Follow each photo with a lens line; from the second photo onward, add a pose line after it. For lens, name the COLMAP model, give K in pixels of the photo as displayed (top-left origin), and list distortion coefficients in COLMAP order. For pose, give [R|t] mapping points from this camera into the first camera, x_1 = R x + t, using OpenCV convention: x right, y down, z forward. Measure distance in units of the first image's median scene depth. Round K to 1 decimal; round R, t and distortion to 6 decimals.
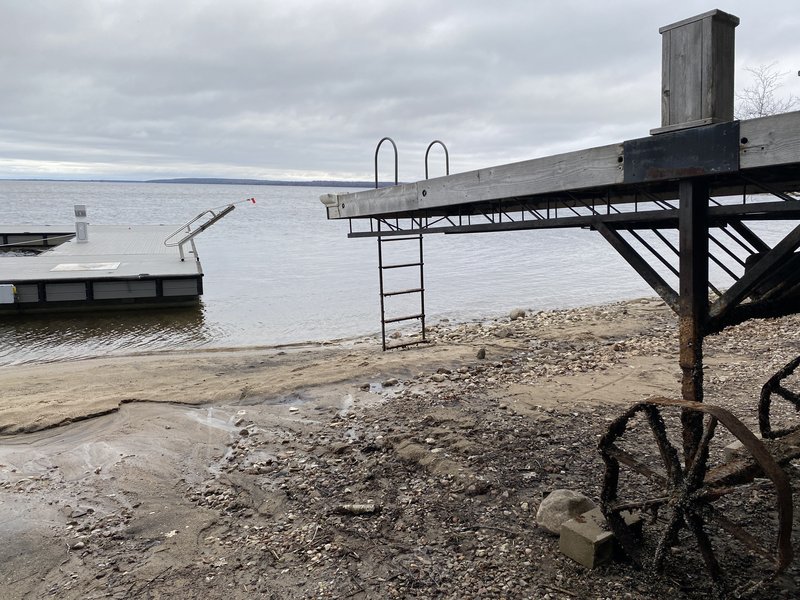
lens RADIAL K [[619.9, 0, 403.2], [0, 619.9, 296.9], [0, 0, 1]] dist [0.006377, 0.015685]
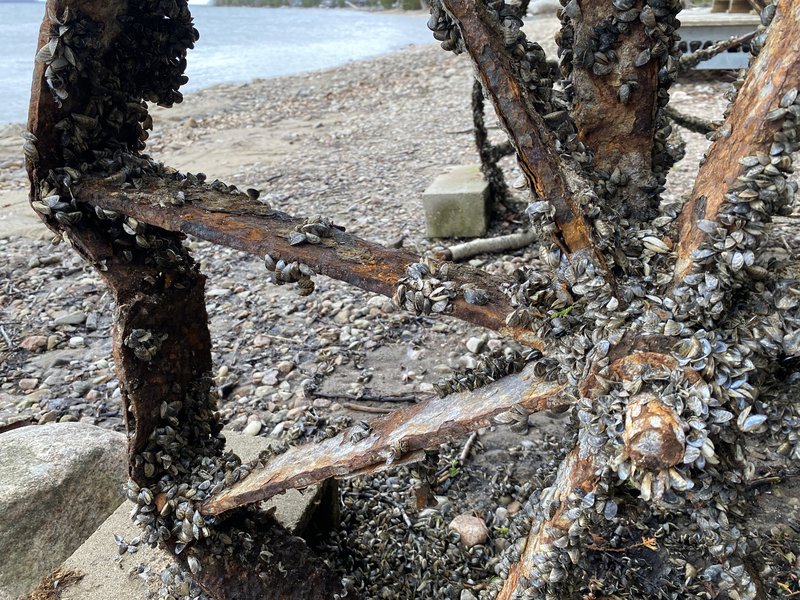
lens RADIAL K [[619.9, 0, 405.1], [0, 619.9, 296.5], [0, 0, 1]] dist [0.006377, 0.015685]
pose [[0.795276, -0.256821, 0.549163, 0.134534], [0.102788, 0.949844, 0.295350, 0.105679], [-0.597471, -0.178438, 0.781786, 0.375786]]
